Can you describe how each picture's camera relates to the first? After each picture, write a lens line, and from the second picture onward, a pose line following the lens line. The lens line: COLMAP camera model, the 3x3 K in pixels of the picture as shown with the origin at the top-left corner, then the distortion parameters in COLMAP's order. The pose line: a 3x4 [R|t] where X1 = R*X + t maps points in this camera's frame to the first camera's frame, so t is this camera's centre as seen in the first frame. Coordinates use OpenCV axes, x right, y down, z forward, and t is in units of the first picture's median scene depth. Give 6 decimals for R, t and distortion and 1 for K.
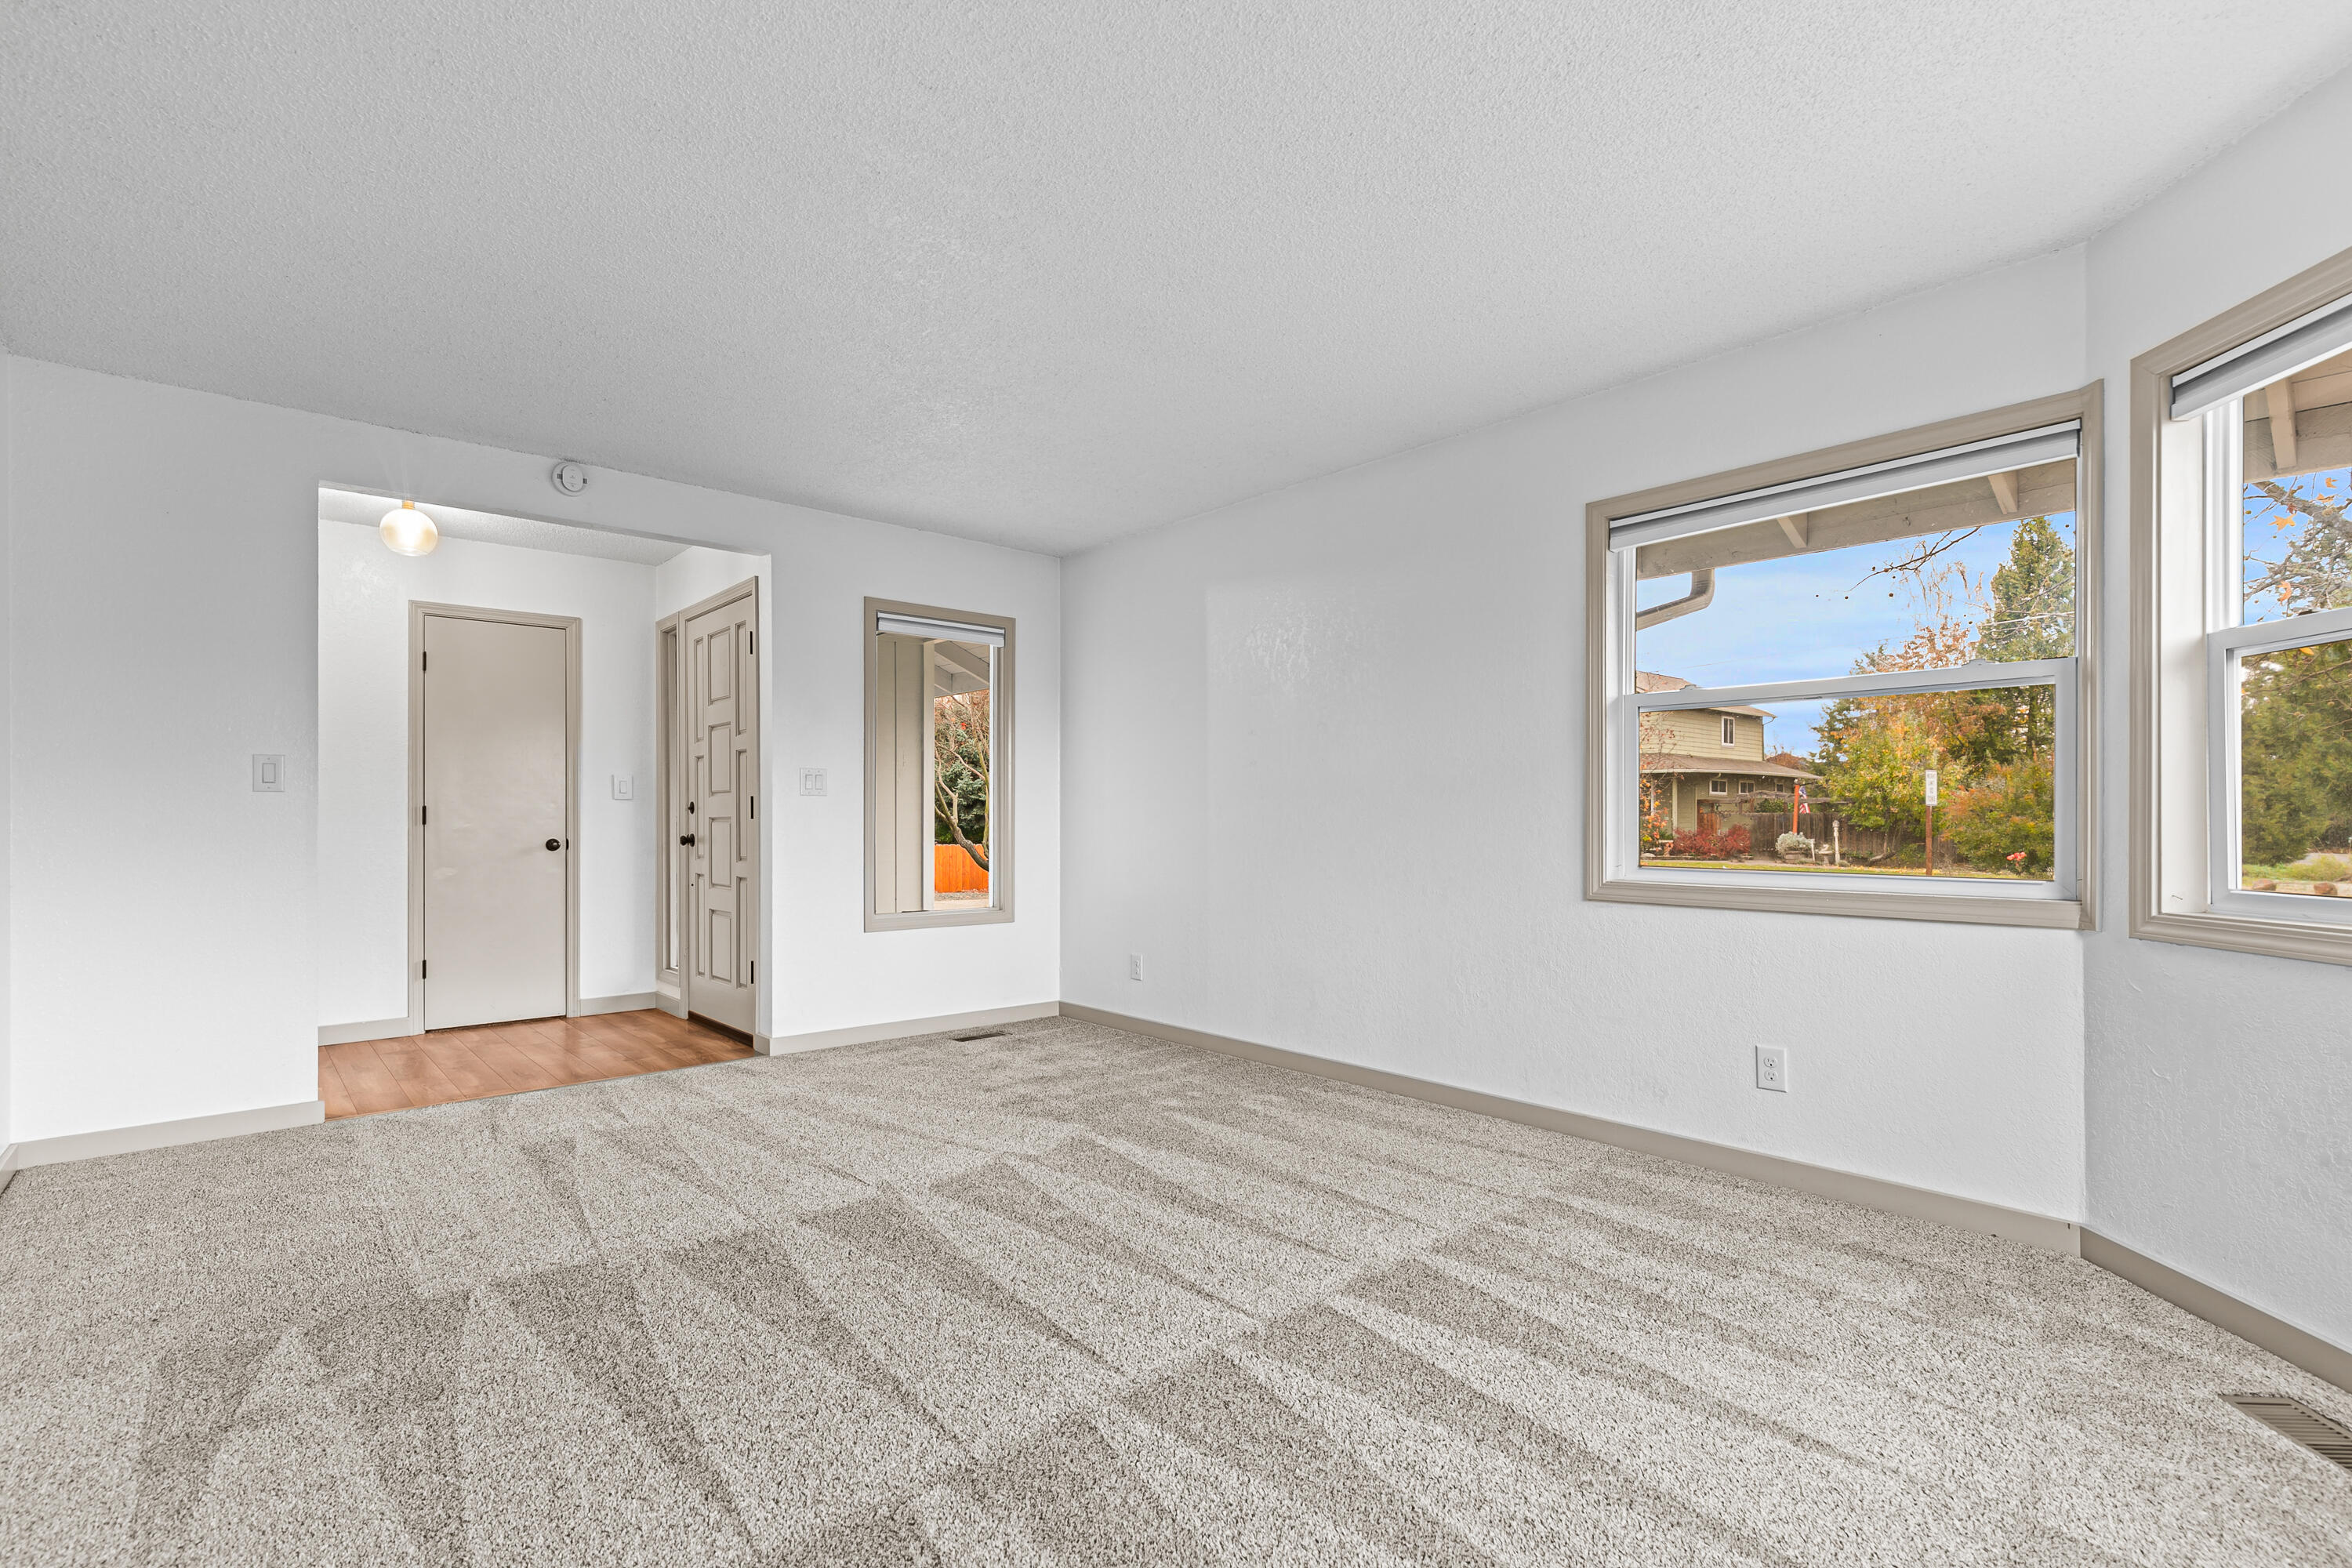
lens RADIAL K [[1080.4, 0, 1175.5], [0, 1080.4, 806.0], [0, 0, 1]] dist [0.013527, -0.002306]
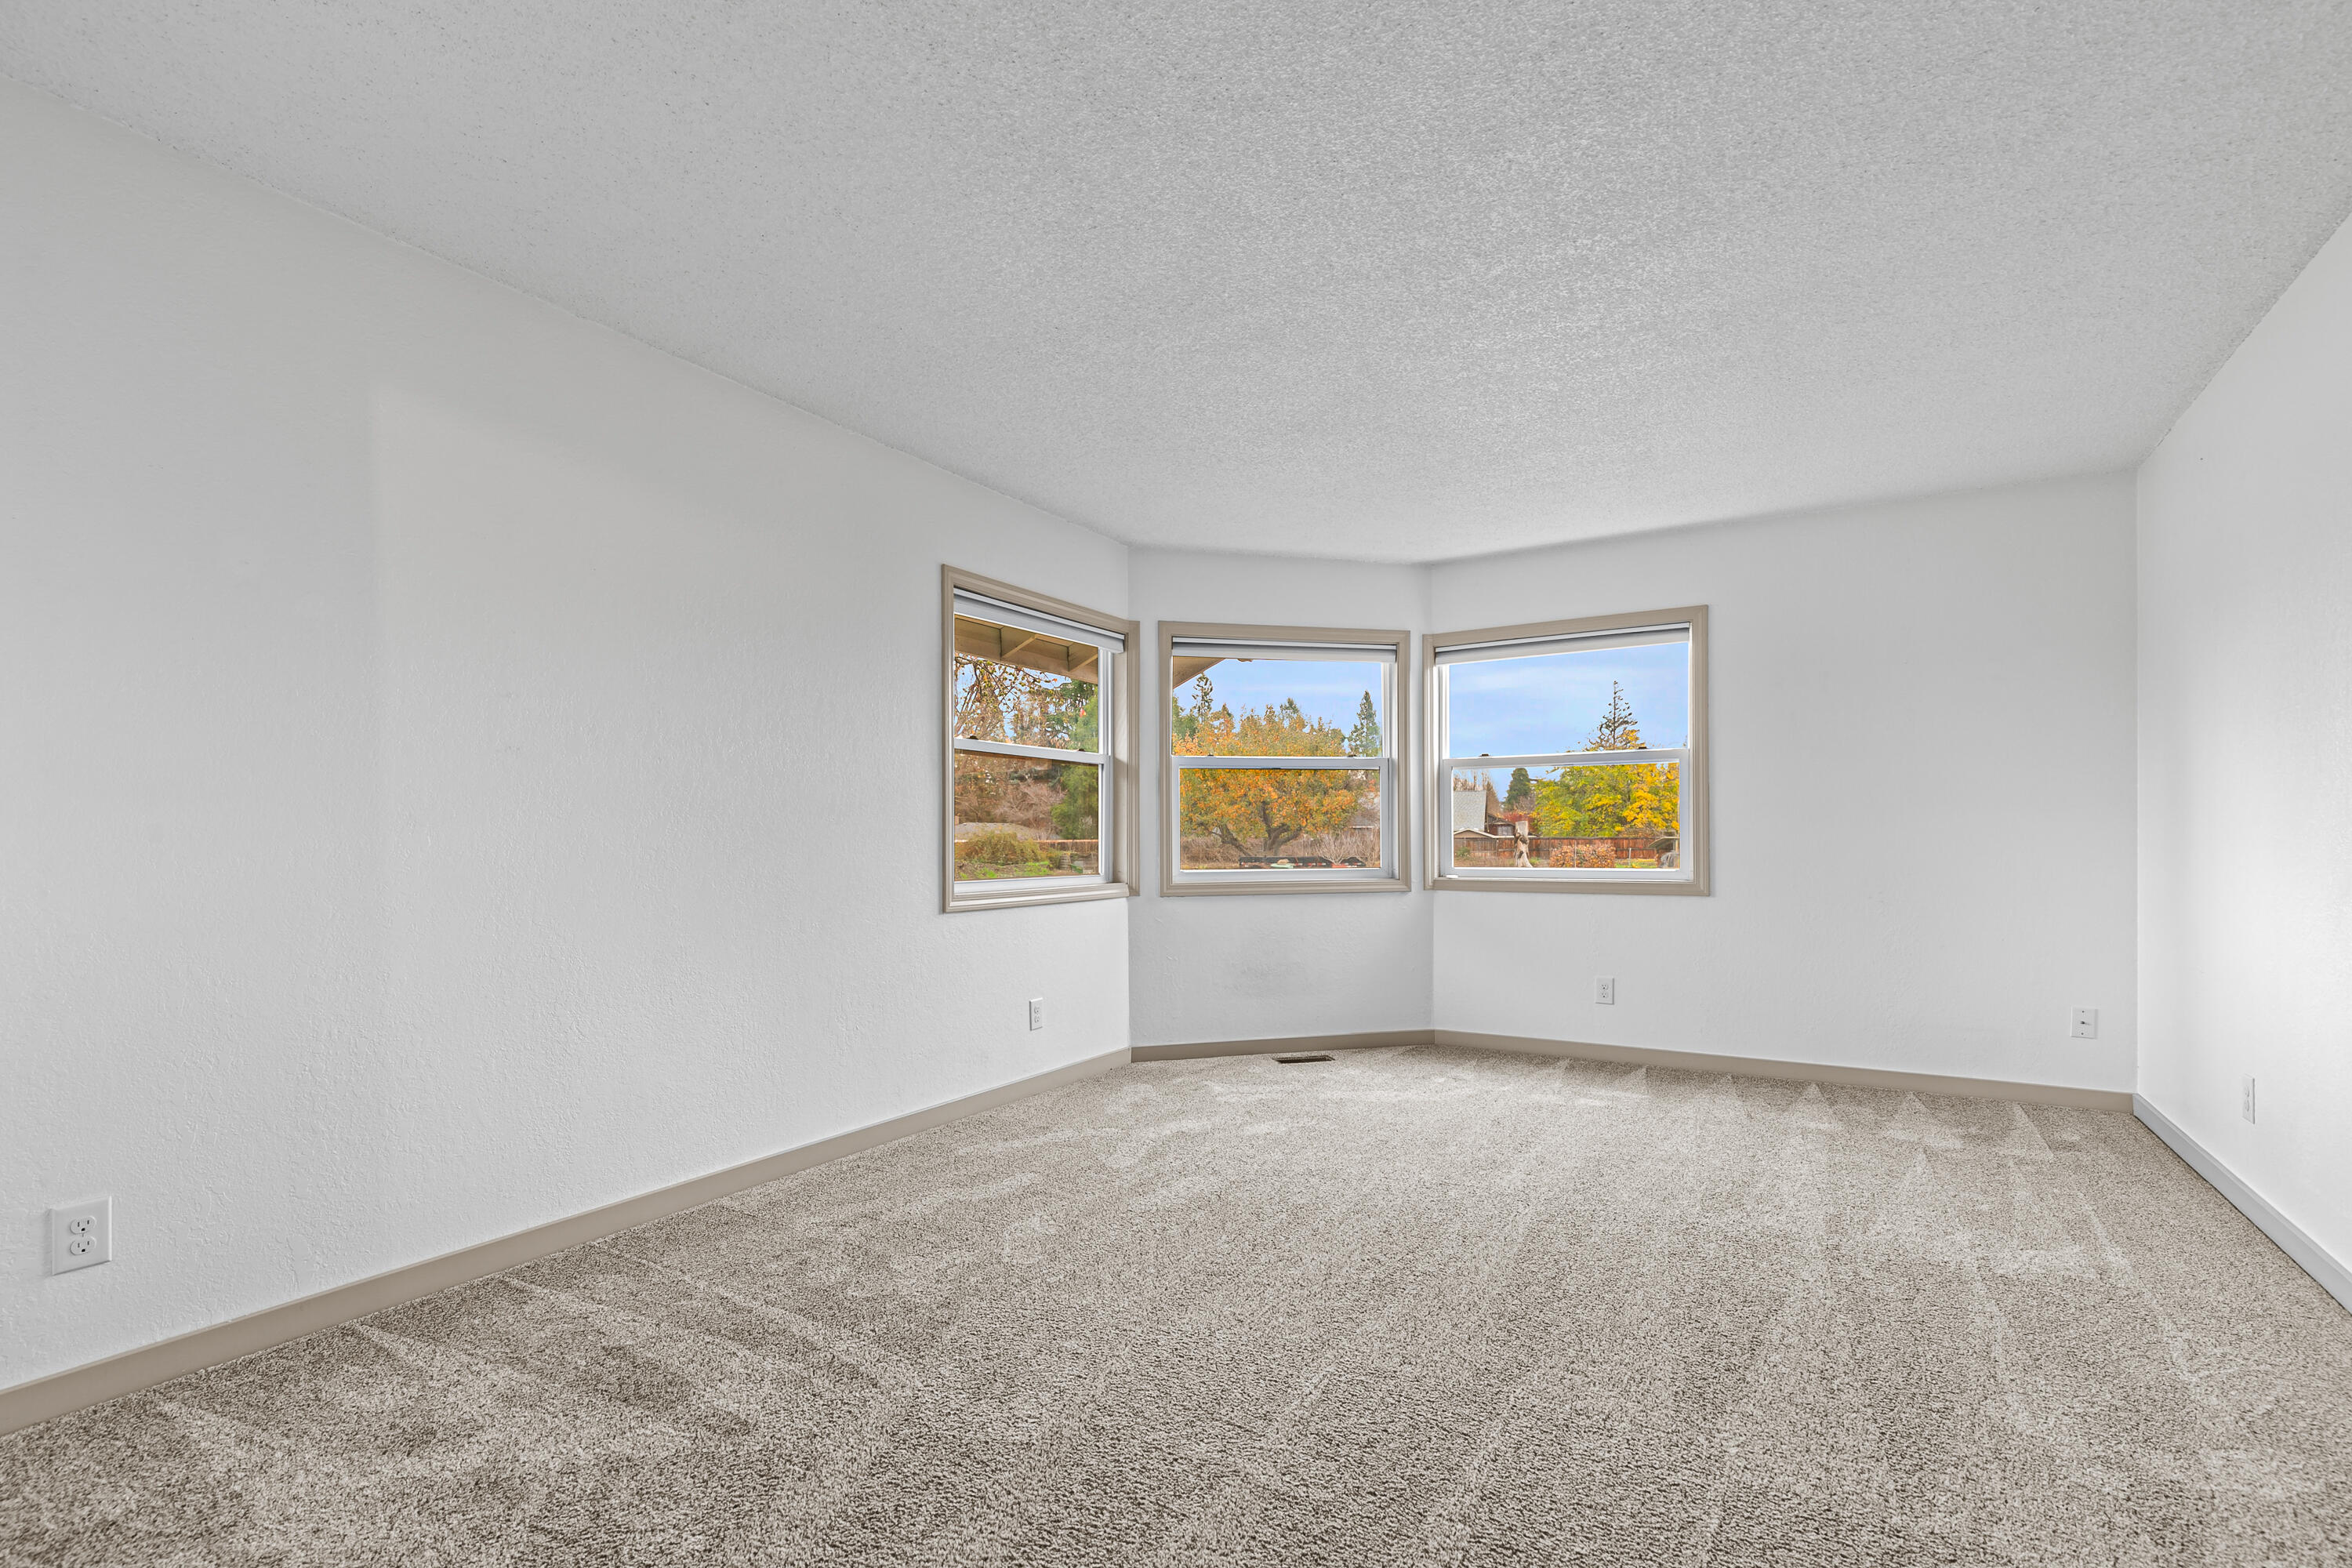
lens RADIAL K [[1080.4, 0, 1168.8], [0, 1080.4, 829.4], [0, 0, 1]] dist [0.013527, -0.002306]
pose [[-0.292525, 0.010854, 0.956196, -0.737630], [-0.004153, 0.999912, -0.012621, 0.011565], [-0.956249, -0.007663, -0.292454, 1.052528]]
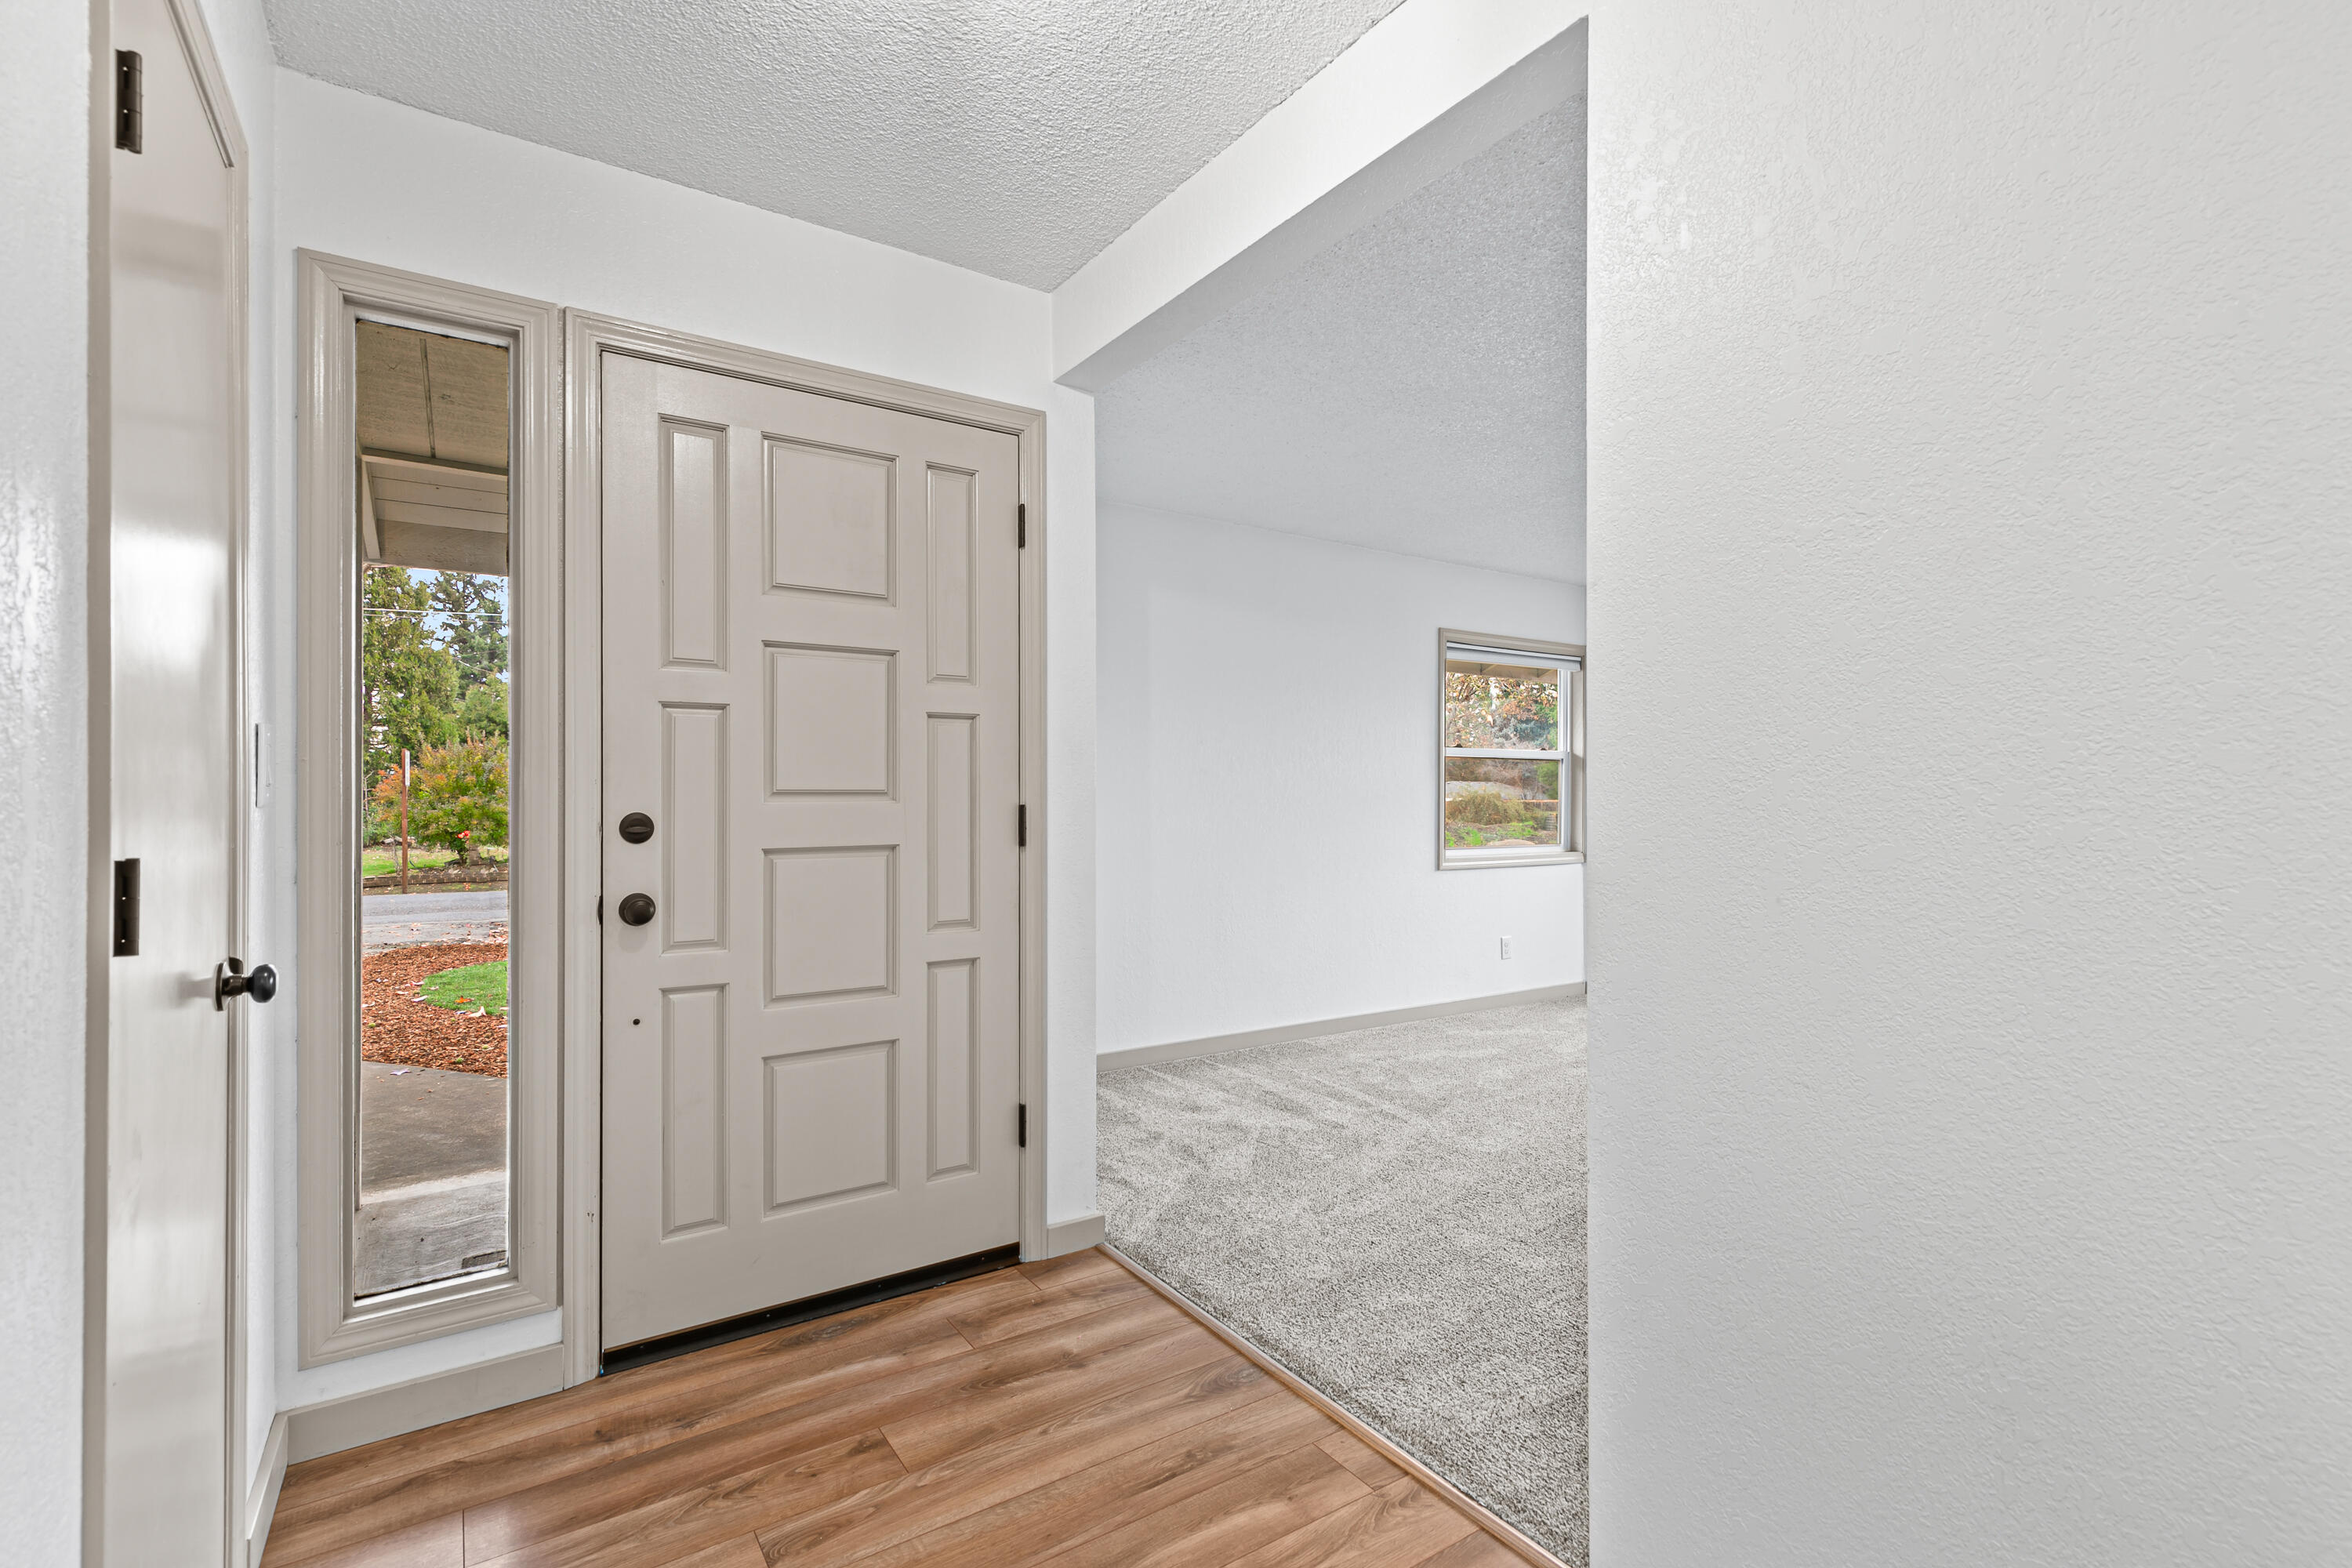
lens RADIAL K [[1080.4, 0, 1182.8], [0, 1080.4, 788.6], [0, 0, 1]] dist [0.013527, -0.002306]
pose [[0.129839, 0.006984, 0.991511, -1.211635], [-0.014618, 0.999880, -0.005128, -0.020619], [-0.991427, -0.013828, 0.129925, 1.112721]]
